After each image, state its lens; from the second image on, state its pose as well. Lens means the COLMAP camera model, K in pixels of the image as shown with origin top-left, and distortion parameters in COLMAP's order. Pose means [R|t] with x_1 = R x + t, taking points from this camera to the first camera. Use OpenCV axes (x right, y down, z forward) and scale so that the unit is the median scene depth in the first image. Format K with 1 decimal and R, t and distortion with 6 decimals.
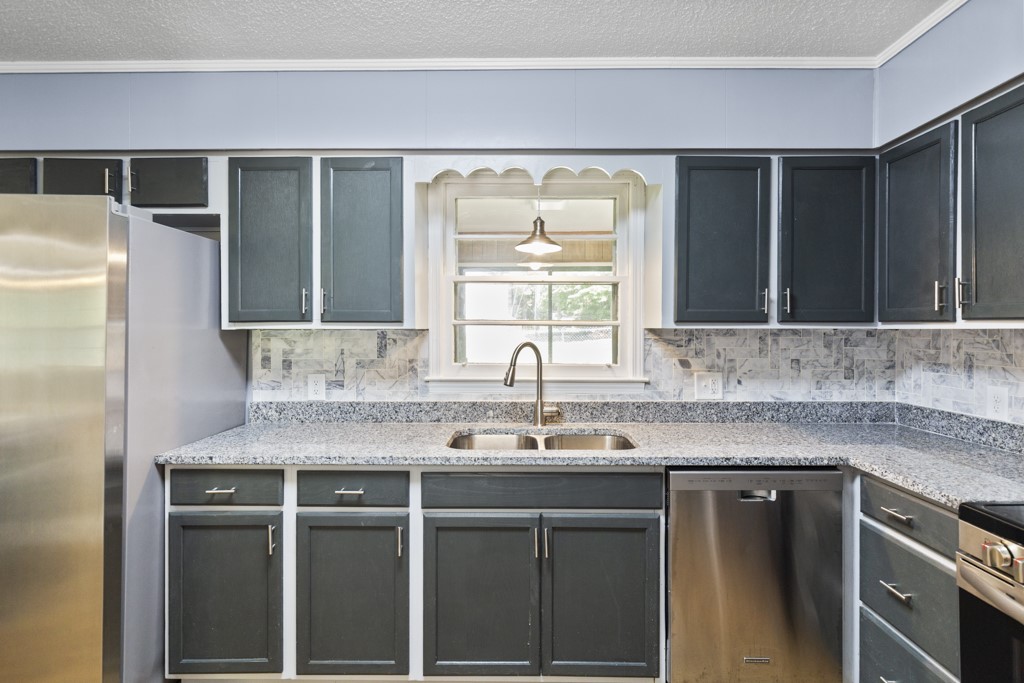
lens RADIAL K [[504.1, 0, 514.4], [0, 504.1, 330.0], [0, 0, 1]] dist [0.000760, -0.000219]
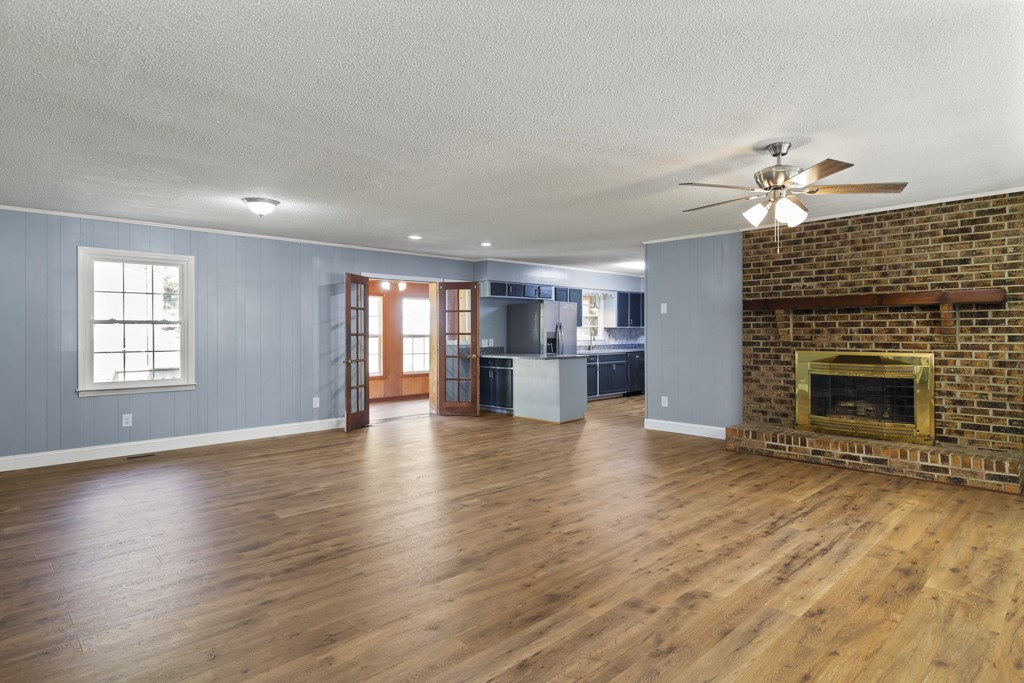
lens RADIAL K [[557.8, 0, 512.5], [0, 557.8, 329.8], [0, 0, 1]] dist [-0.000309, -0.000321]
pose [[0.719629, -0.002987, 0.694352, -4.087078], [0.010050, 0.999931, -0.006114, 0.041978], [-0.694286, 0.011378, 0.719609, -2.133808]]
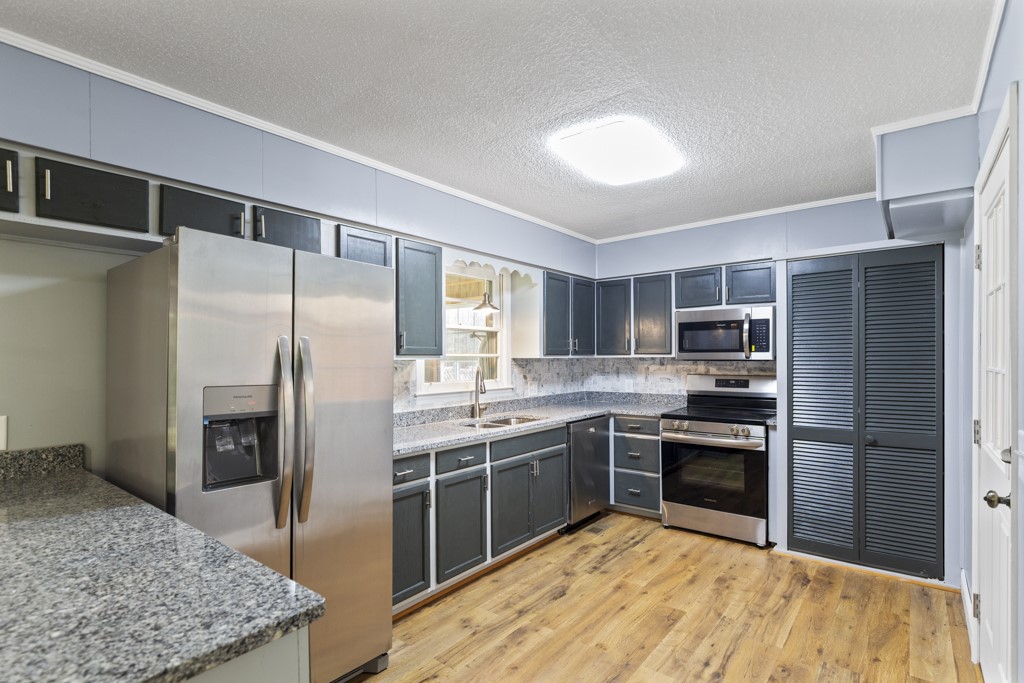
lens RADIAL K [[496.8, 0, 514.8], [0, 496.8, 358.6], [0, 0, 1]] dist [-0.000338, -0.000186]
pose [[0.619924, -0.008163, 0.784620, -1.259837], [0.013200, 0.999913, -0.000026, -0.001663], [-0.784551, 0.010373, 0.619977, -0.109000]]
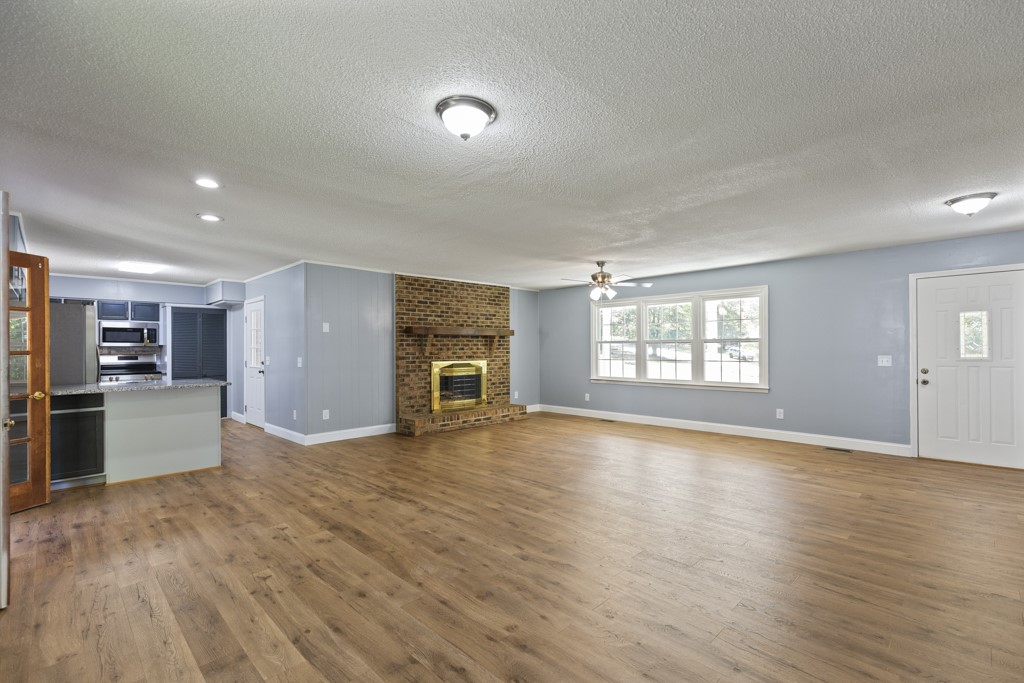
lens RADIAL K [[466.6, 0, 514.4], [0, 466.6, 348.4], [0, 0, 1]] dist [0.002485, -0.000017]
pose [[-0.712452, 0.000535, 0.701721, -4.069126], [0.005506, 0.999973, 0.004827, 0.028170], [-0.701700, 0.007303, -0.712436, 0.947424]]
